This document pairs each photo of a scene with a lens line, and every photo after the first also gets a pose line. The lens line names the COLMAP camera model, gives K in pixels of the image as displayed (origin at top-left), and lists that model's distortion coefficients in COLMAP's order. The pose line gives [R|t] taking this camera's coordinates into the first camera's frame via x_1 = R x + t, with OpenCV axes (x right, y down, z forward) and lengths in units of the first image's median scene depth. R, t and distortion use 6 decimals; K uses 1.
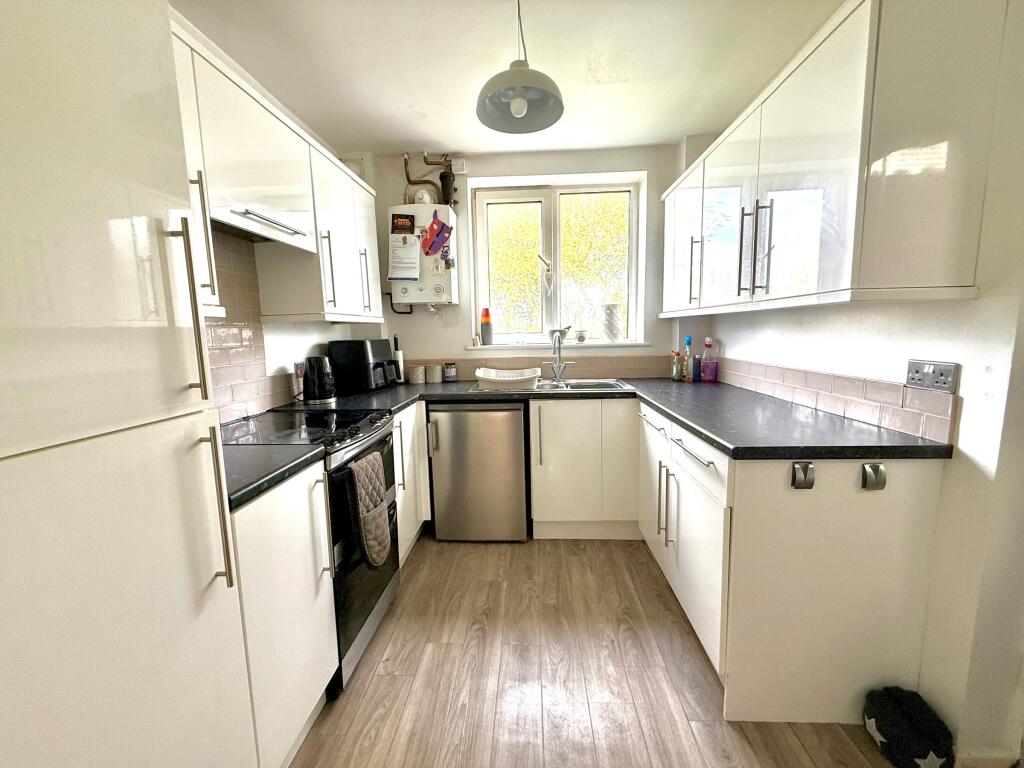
lens RADIAL K [[411.0, 0, 511.3], [0, 411.0, 382.7], [0, 0, 1]] dist [-0.003455, 0.001155]
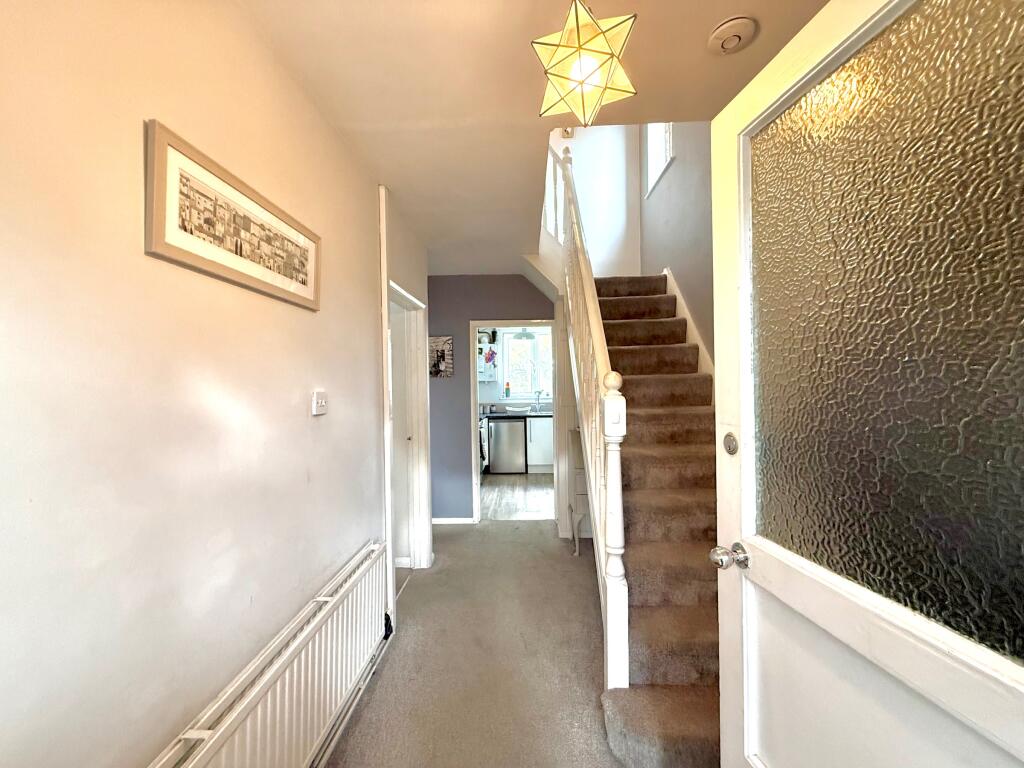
lens RADIAL K [[411.0, 0, 511.6], [0, 411.0, 380.9], [0, 0, 1]] dist [-0.003455, 0.001155]
pose [[0.999824, 0.006299, 0.017696, -0.092002], [-0.003848, 0.990802, -0.135262, 0.153269], [-0.018385, 0.135170, 0.990652, -1.552476]]
